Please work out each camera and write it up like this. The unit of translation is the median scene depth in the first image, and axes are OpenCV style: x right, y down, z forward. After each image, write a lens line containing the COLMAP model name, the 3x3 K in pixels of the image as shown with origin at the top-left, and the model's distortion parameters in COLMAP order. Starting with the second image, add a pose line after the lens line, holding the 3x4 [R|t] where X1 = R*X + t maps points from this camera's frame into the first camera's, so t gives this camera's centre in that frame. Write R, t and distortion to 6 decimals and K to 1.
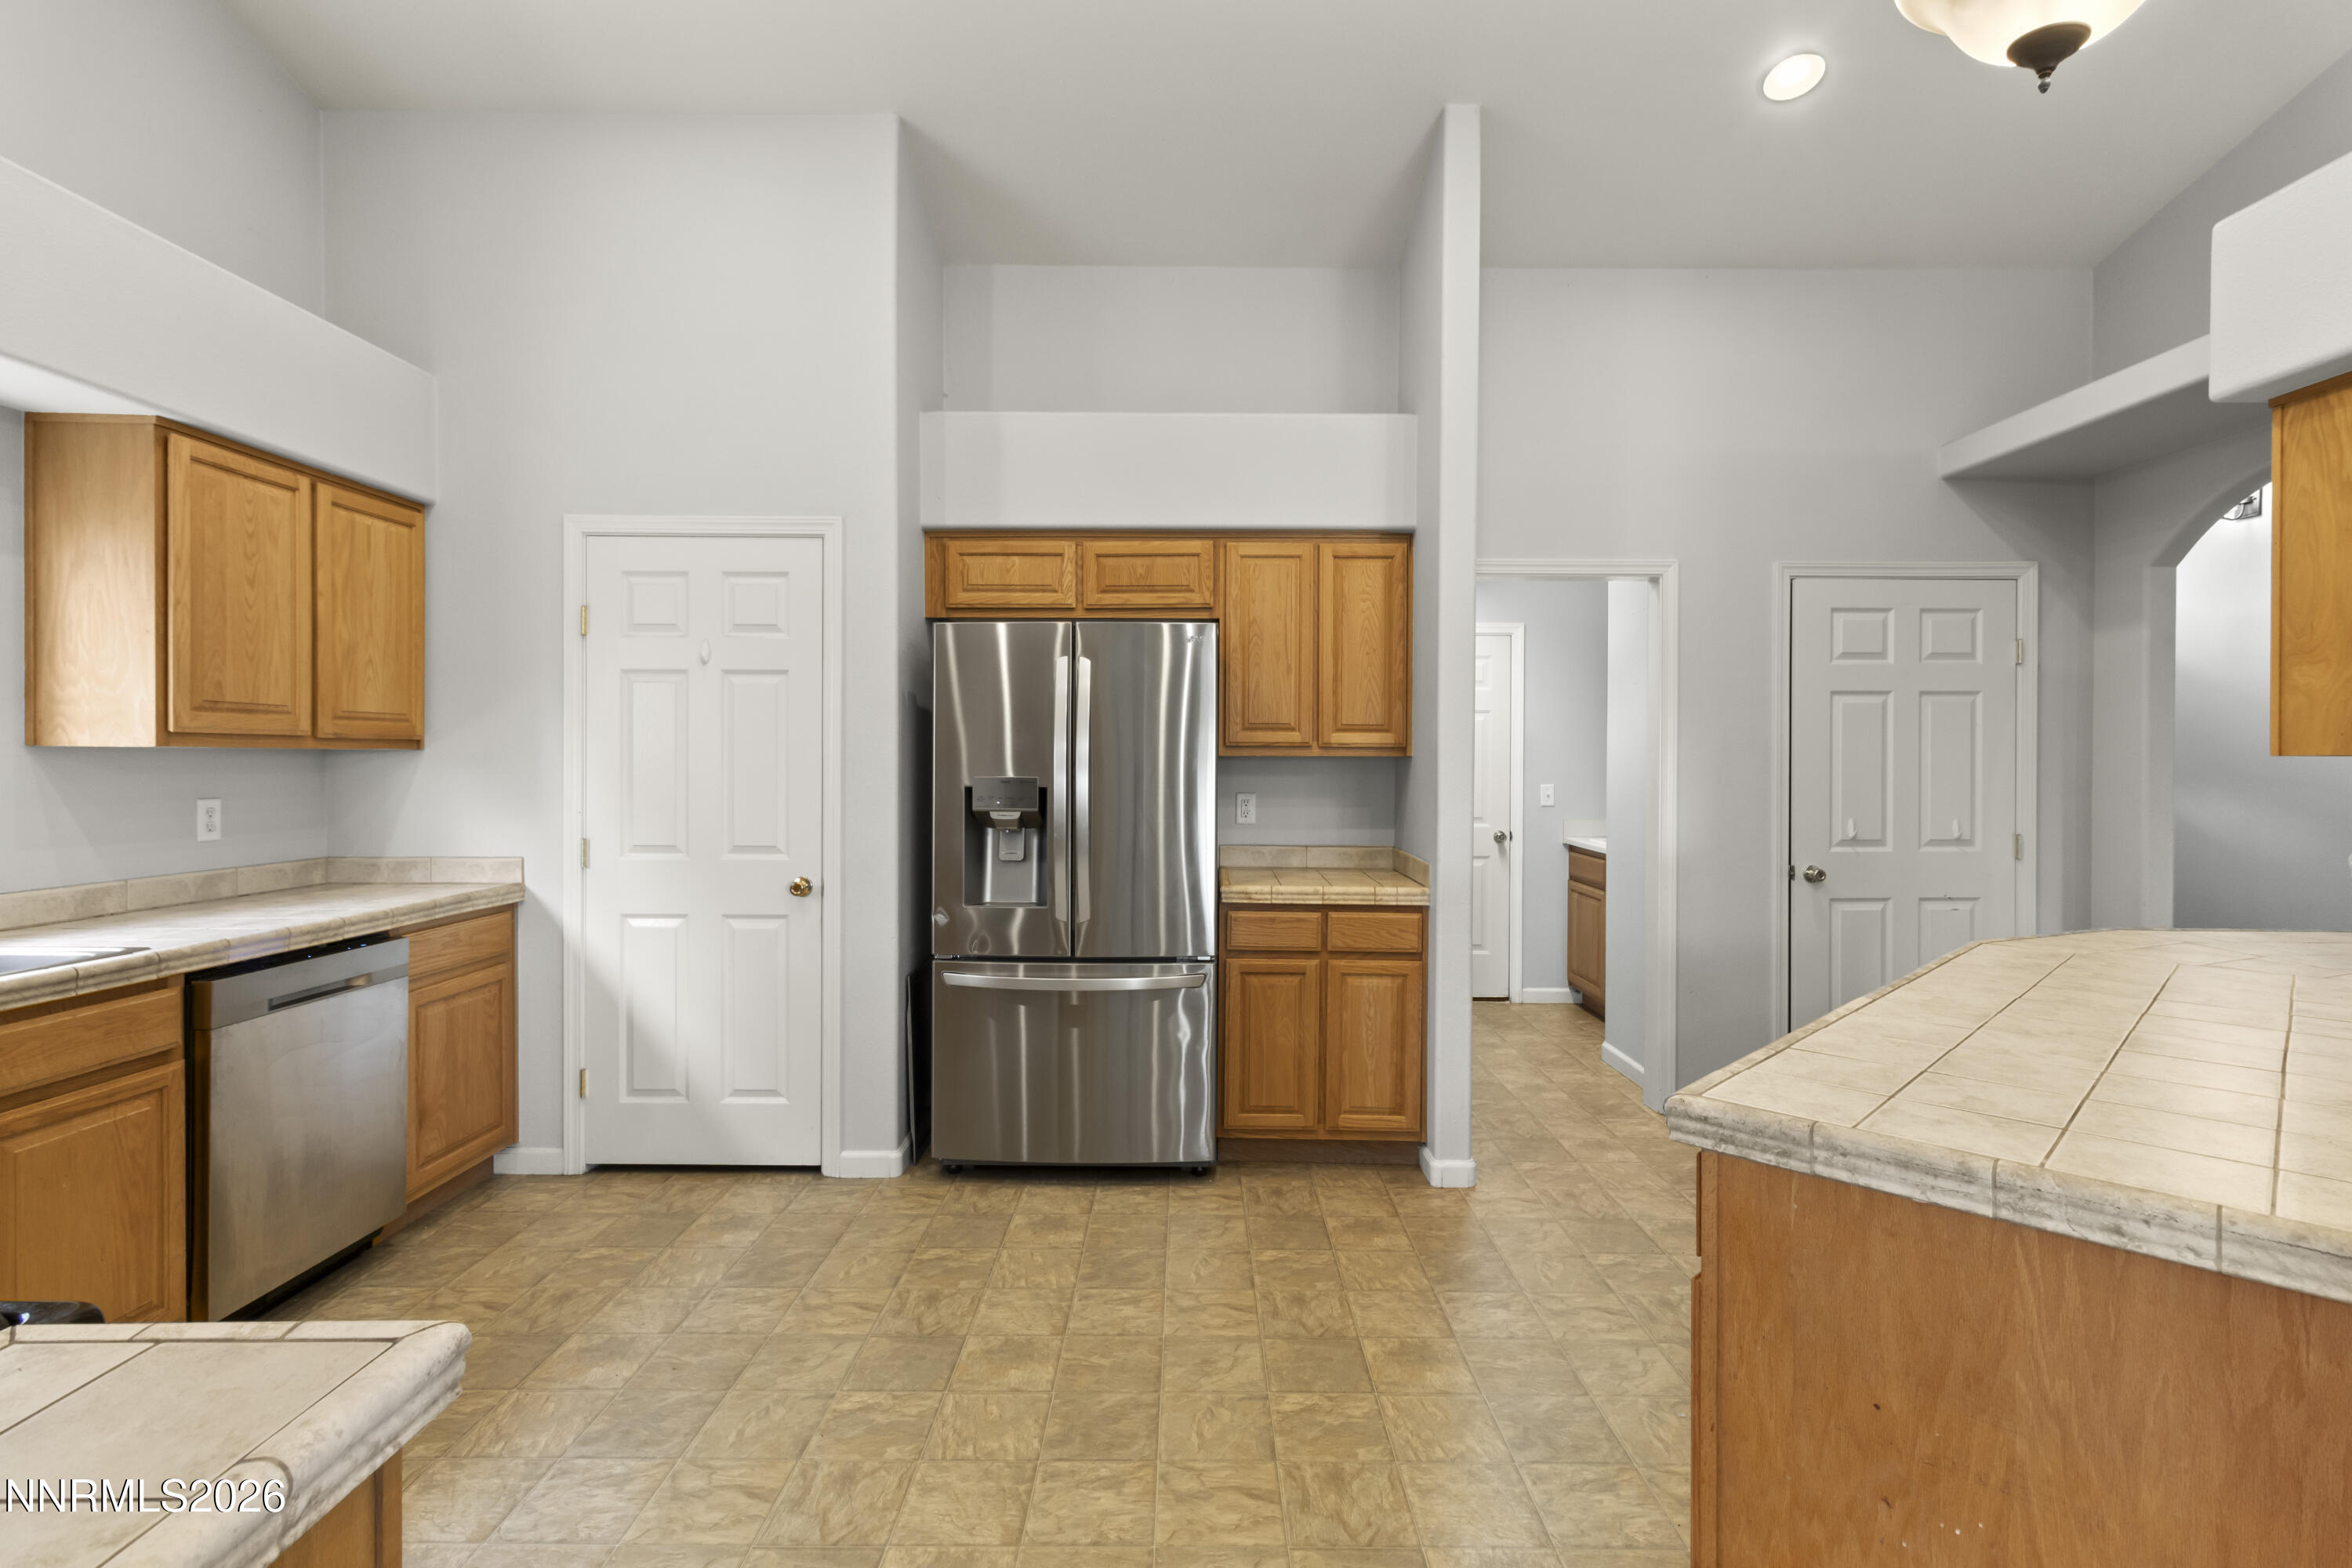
lens RADIAL K [[1093.6, 0, 1190.1], [0, 1093.6, 767.0], [0, 0, 1]] dist [0.007558, -0.000092]
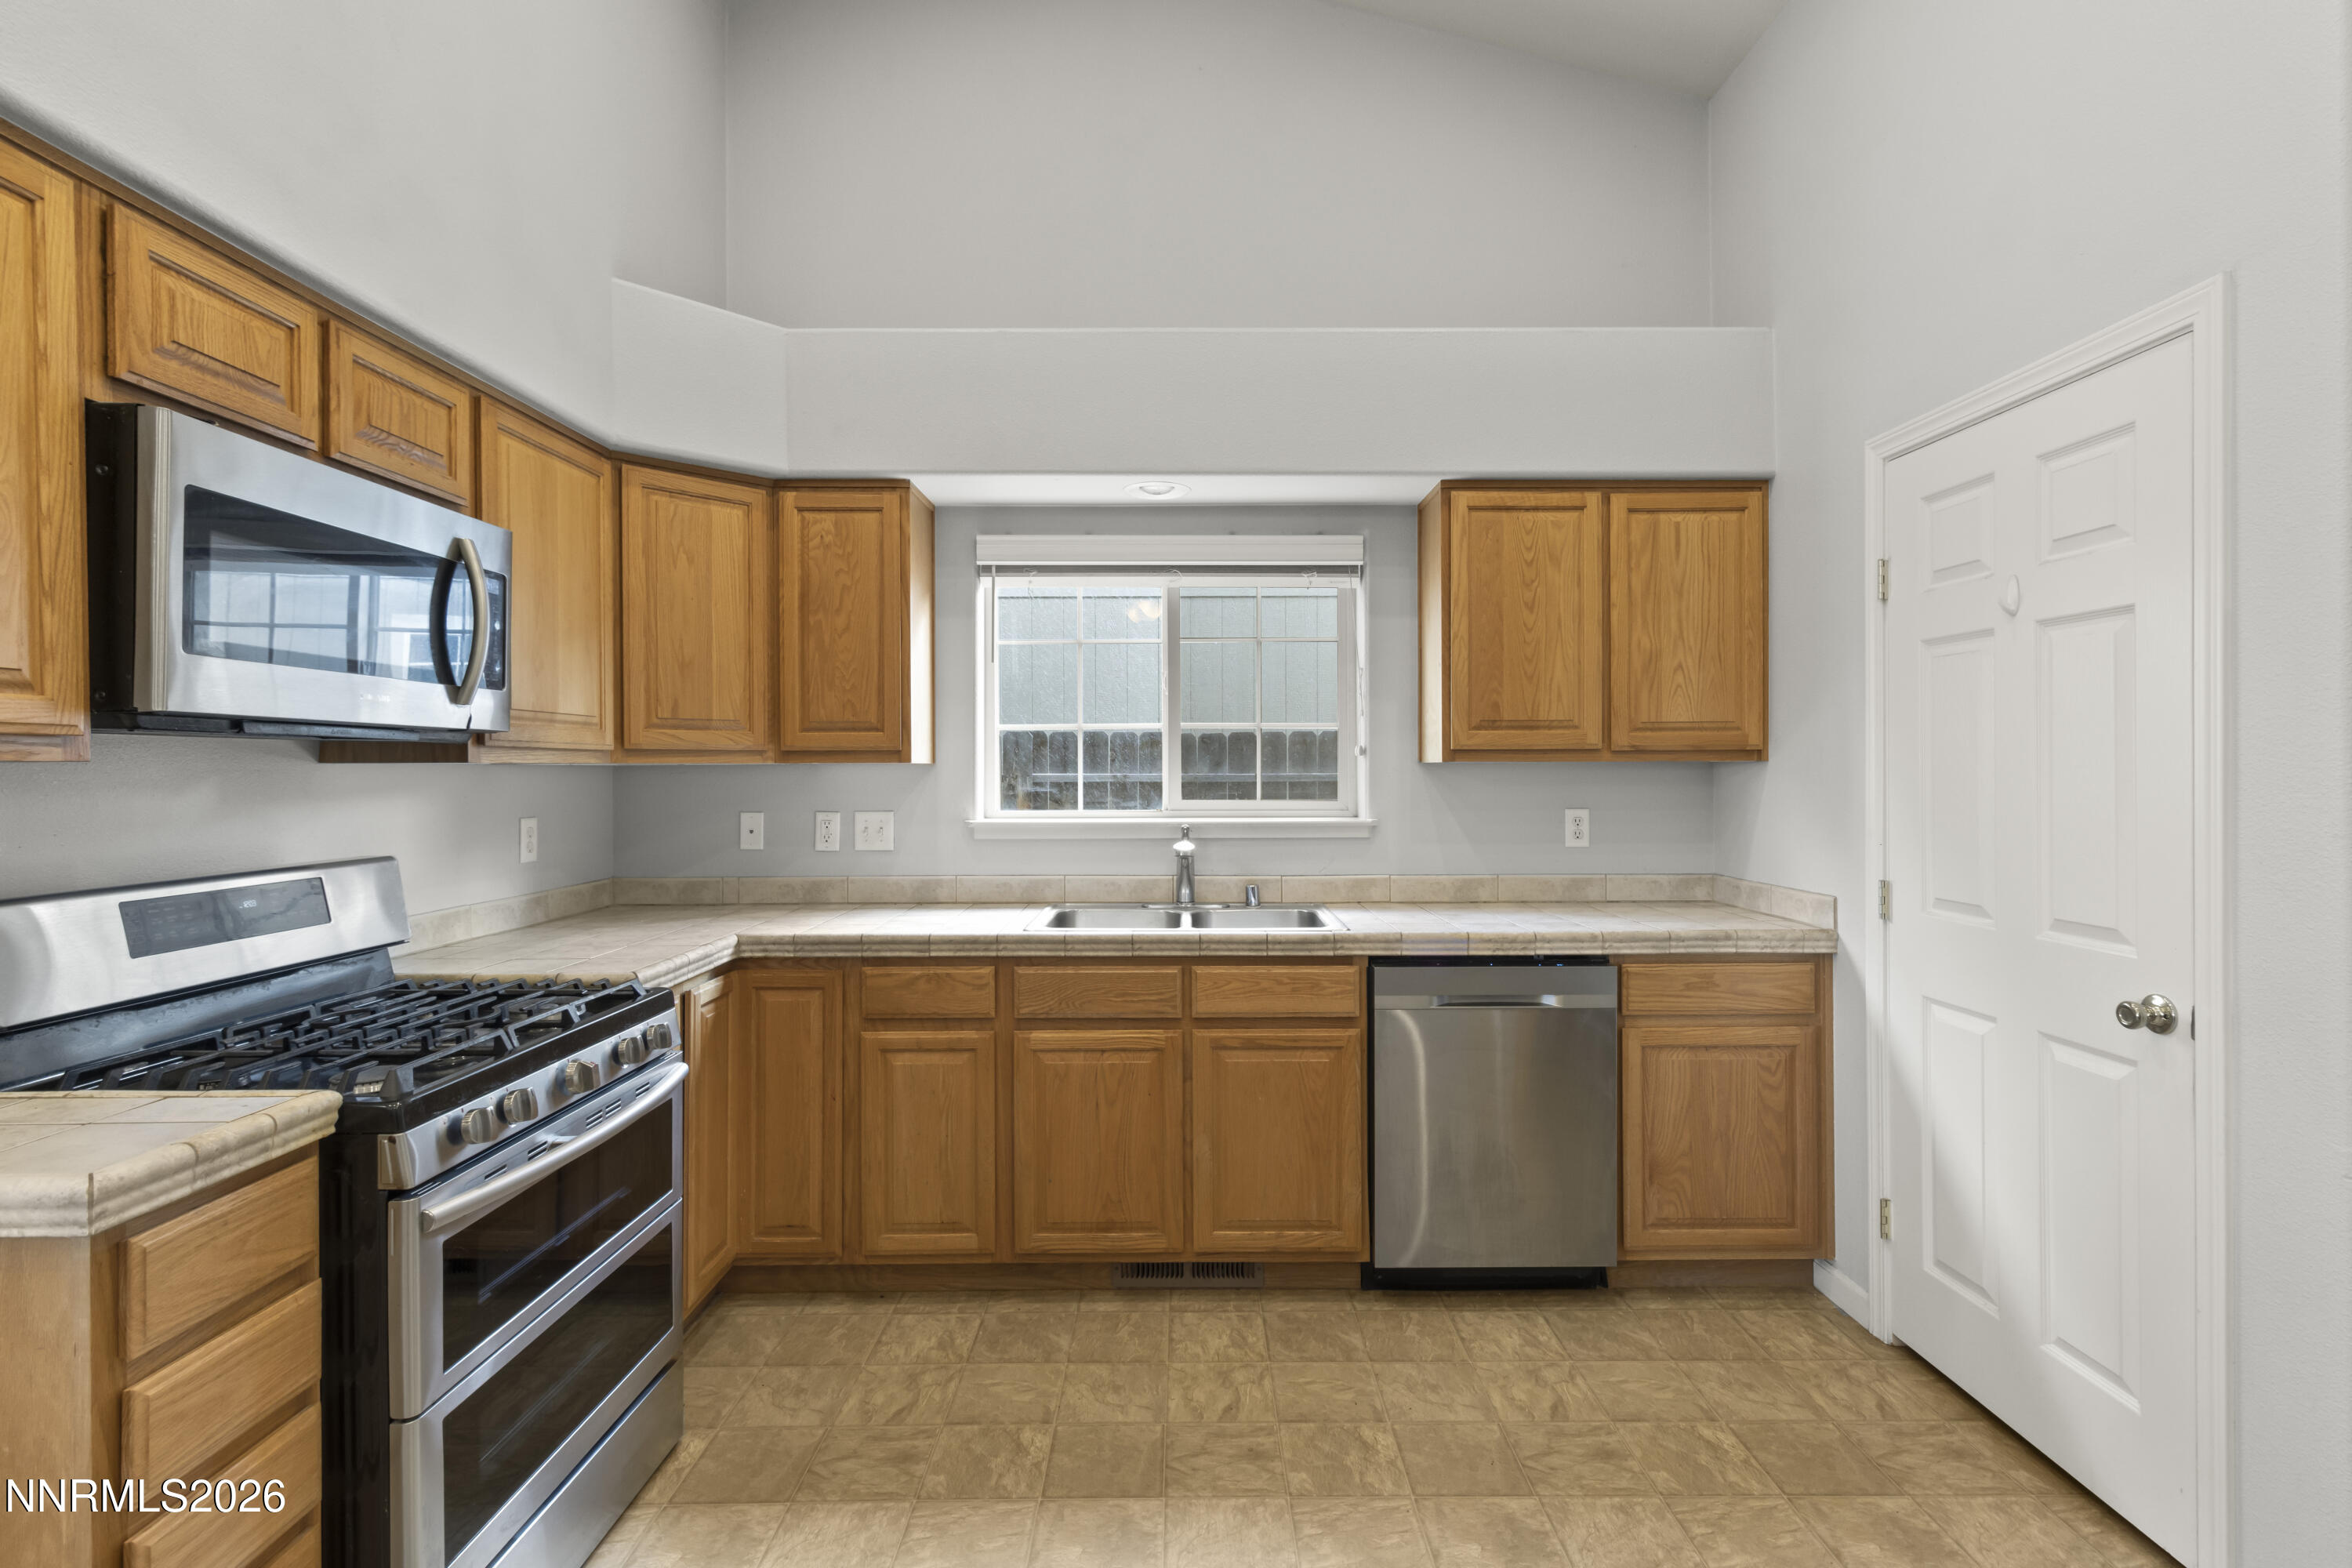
lens RADIAL K [[1093.6, 0, 1193.0], [0, 1093.6, 780.2], [0, 0, 1]] dist [0.007558, -0.000092]
pose [[0.008400, 0.005272, -0.999951, 0.189476], [-0.003077, 0.999982, 0.005247, -0.004154], [0.999960, 0.003033, 0.008416, 0.610978]]
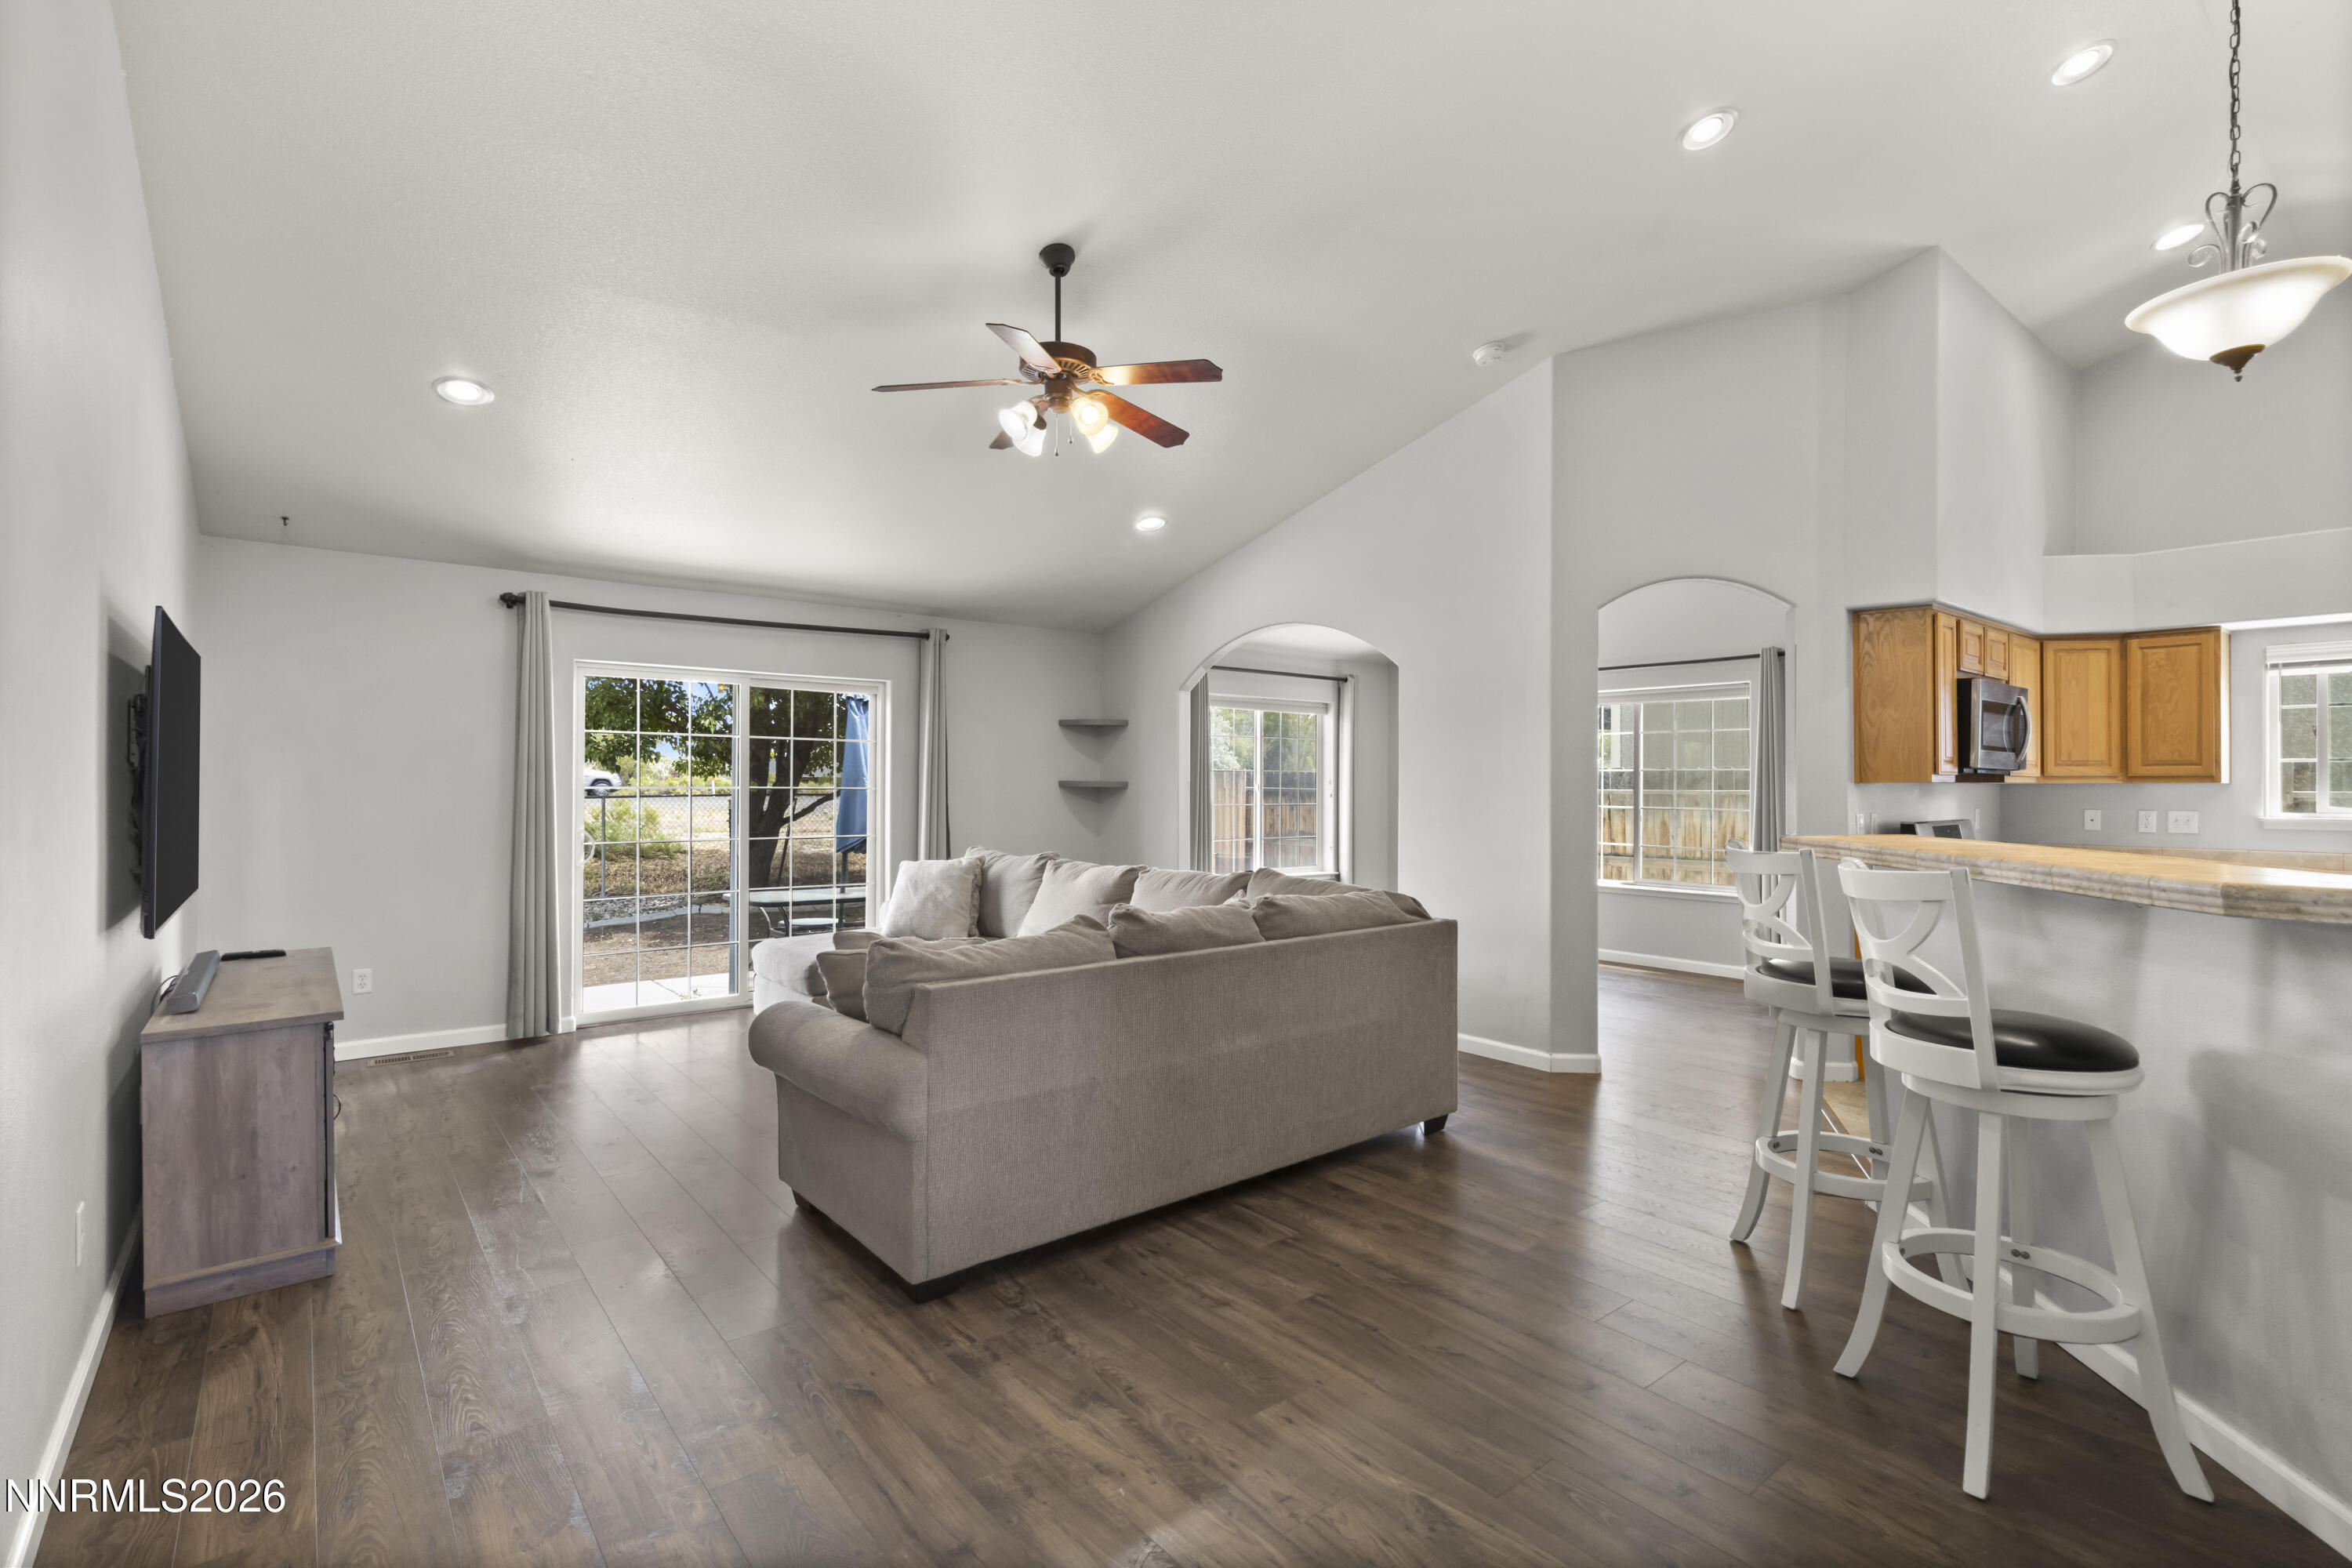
lens RADIAL K [[1093.6, 0, 1188.2], [0, 1093.6, 777.7], [0, 0, 1]] dist [0.007558, -0.000092]
pose [[-0.770773, -0.014492, -0.636945, 1.622679], [-0.012252, 0.999894, -0.007924, 0.012627], [0.636992, 0.001696, -0.770868, 0.673599]]
